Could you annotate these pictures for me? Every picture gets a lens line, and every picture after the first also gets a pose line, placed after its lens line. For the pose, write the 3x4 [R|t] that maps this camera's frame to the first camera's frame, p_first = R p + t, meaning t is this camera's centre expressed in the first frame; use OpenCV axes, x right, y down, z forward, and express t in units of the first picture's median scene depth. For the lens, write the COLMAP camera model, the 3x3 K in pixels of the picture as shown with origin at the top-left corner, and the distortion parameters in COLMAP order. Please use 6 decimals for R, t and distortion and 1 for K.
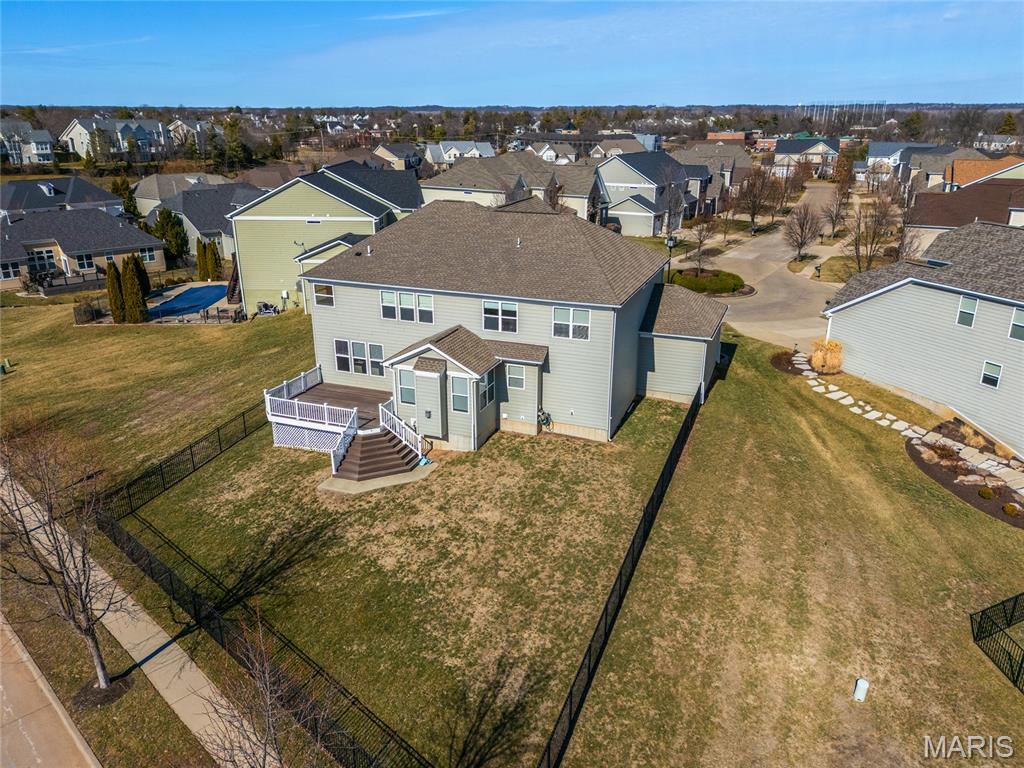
lens RADIAL K [[747.4, 0, 512.0], [0, 747.4, 384.0], [0, 0, 1]] dist [0.095110, -0.104658]
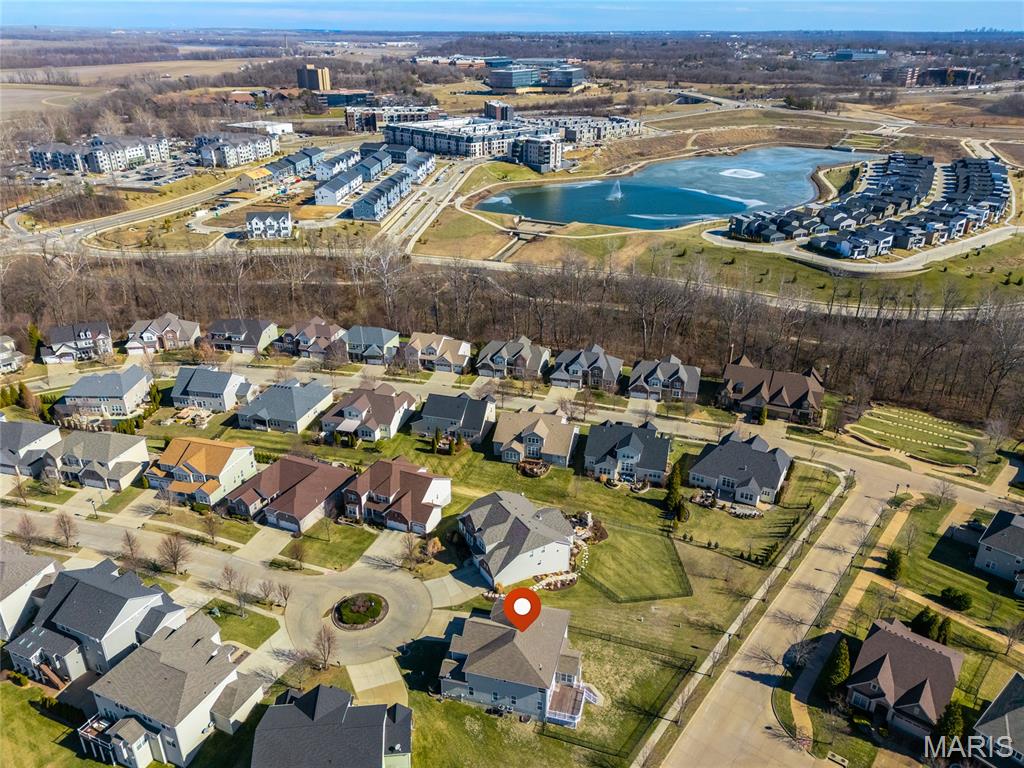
lens RADIAL K [[747.4, 0, 512.0], [0, 747.4, 384.0], [0, 0, 1]] dist [0.095110, -0.104658]
pose [[-0.113925, -0.417928, 0.901309, -2.378053], [0.339230, 0.836327, 0.430675, -2.400703], [-0.933780, 0.354815, 0.046495, 0.580848]]
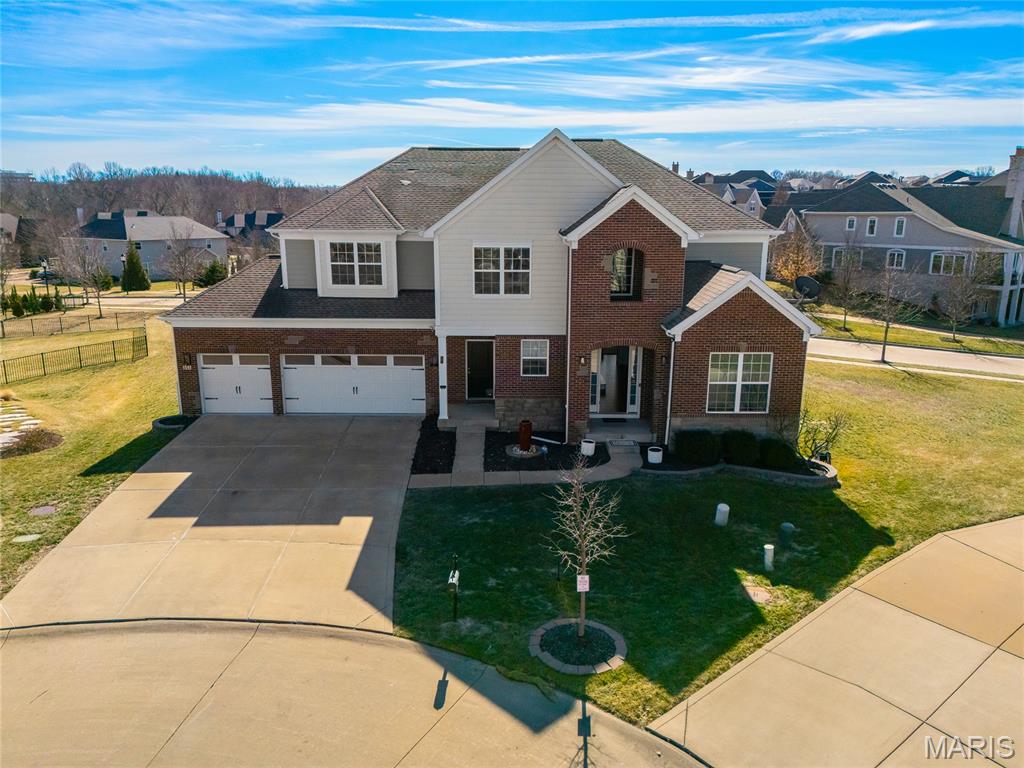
lens RADIAL K [[747.4, 0, 512.0], [0, 747.4, 384.0], [0, 0, 1]] dist [0.095110, -0.104658]
pose [[-0.929442, 0.074362, -0.361397, 0.286703], [-0.138323, 0.837821, 0.528132, -0.451847], [0.342058, 0.540858, -0.768420, 1.768195]]
